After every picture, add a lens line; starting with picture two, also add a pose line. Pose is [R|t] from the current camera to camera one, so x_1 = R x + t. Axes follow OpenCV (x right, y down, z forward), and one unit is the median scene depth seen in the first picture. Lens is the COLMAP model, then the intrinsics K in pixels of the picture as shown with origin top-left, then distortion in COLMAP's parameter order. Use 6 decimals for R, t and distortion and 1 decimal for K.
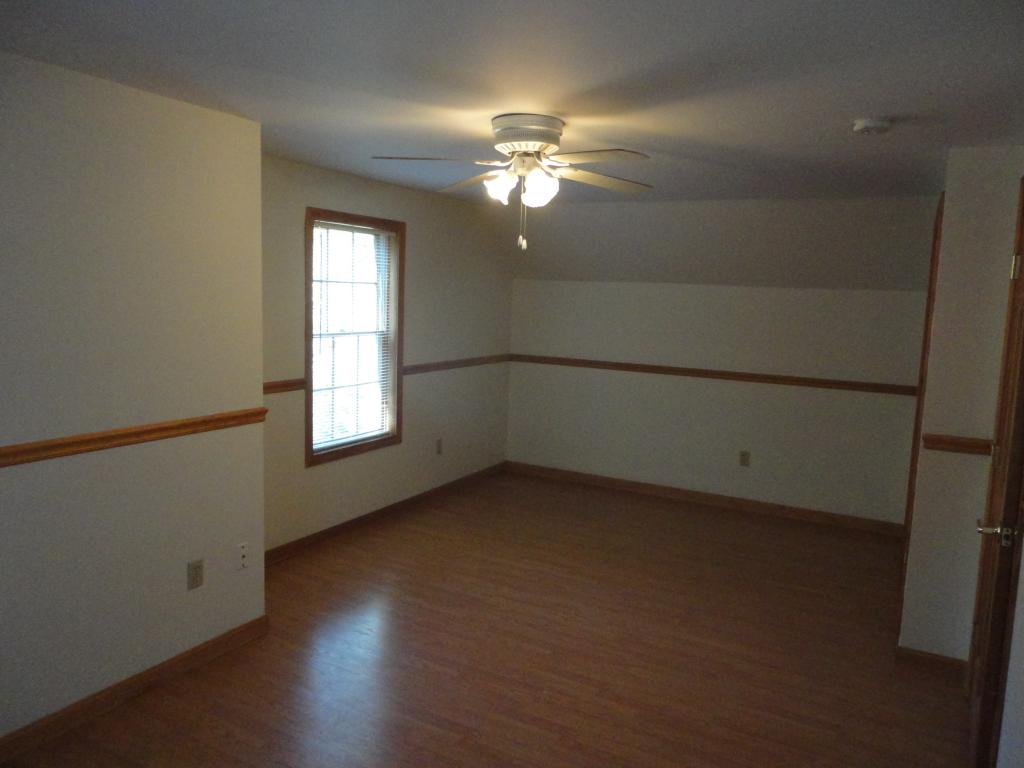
lens RADIAL K [[741.7, 0, 509.0], [0, 741.7, 385.3], [0, 0, 1]] dist [-0.005566, 0.003679]
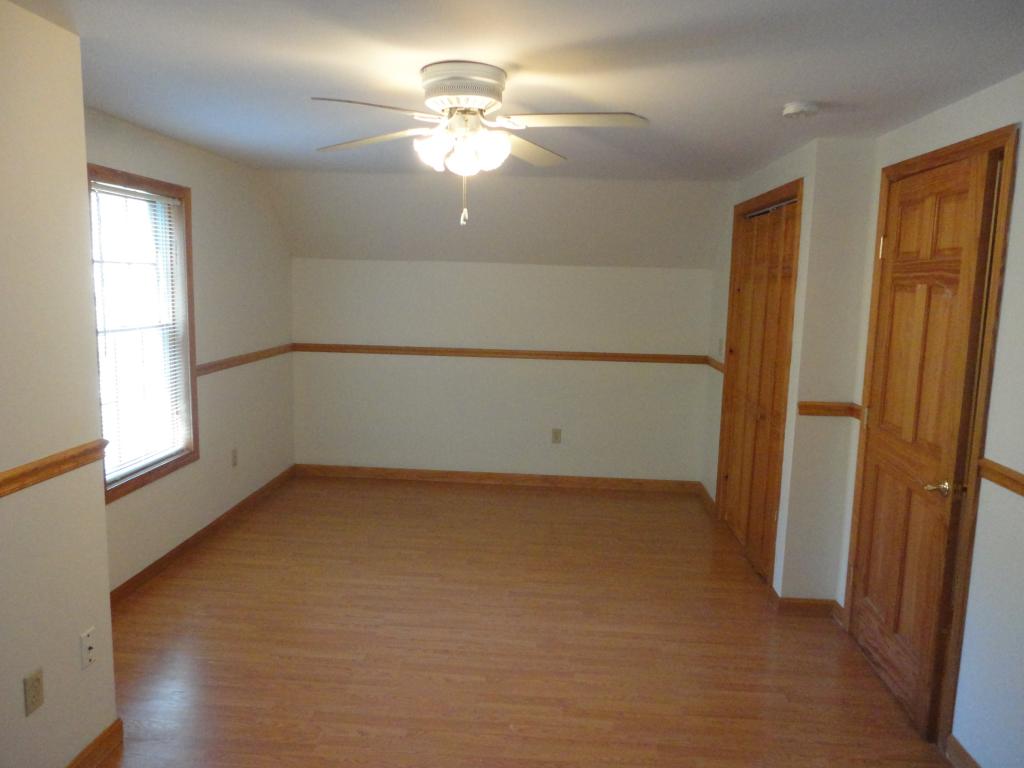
lens RADIAL K [[741.7, 0, 513.3], [0, 741.7, 382.7], [0, 0, 1]] dist [-0.005566, 0.003679]
pose [[0.903467, -0.068944, 0.423078, -0.176323], [0.057289, 0.997547, 0.040220, -0.020074], [-0.424813, -0.012100, 0.905200, 0.117054]]
